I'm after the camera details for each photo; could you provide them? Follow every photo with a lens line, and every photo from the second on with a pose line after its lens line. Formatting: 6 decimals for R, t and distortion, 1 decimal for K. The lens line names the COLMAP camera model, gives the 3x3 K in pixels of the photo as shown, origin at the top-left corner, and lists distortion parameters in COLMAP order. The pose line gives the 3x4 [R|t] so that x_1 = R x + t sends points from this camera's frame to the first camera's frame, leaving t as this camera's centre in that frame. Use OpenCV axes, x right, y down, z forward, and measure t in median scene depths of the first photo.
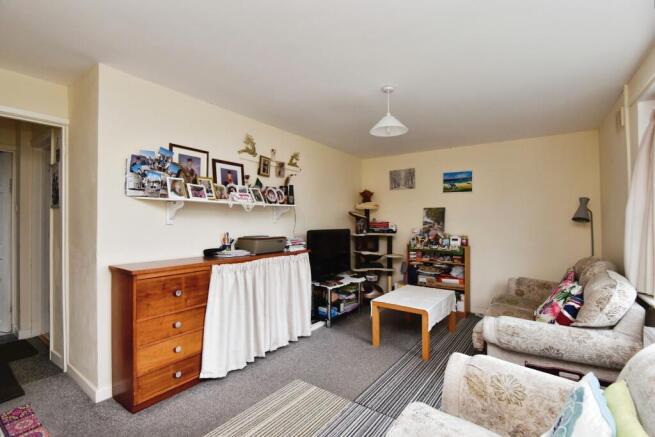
lens RADIAL K [[304.0, 0, 325.5], [0, 304.0, 218.3], [0, 0, 1]] dist [-0.022160, -0.003507]
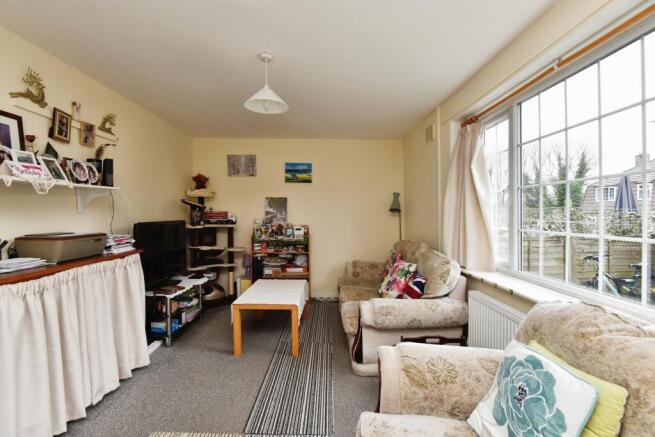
lens RADIAL K [[304.0, 0, 329.9], [0, 304.0, 218.4], [0, 0, 1]] dist [-0.022160, -0.003507]
pose [[0.802714, -0.010456, 0.596273, -0.133764], [-0.009597, 0.999490, 0.030447, 0.001832], [-0.596287, -0.030163, 0.802204, 0.158940]]
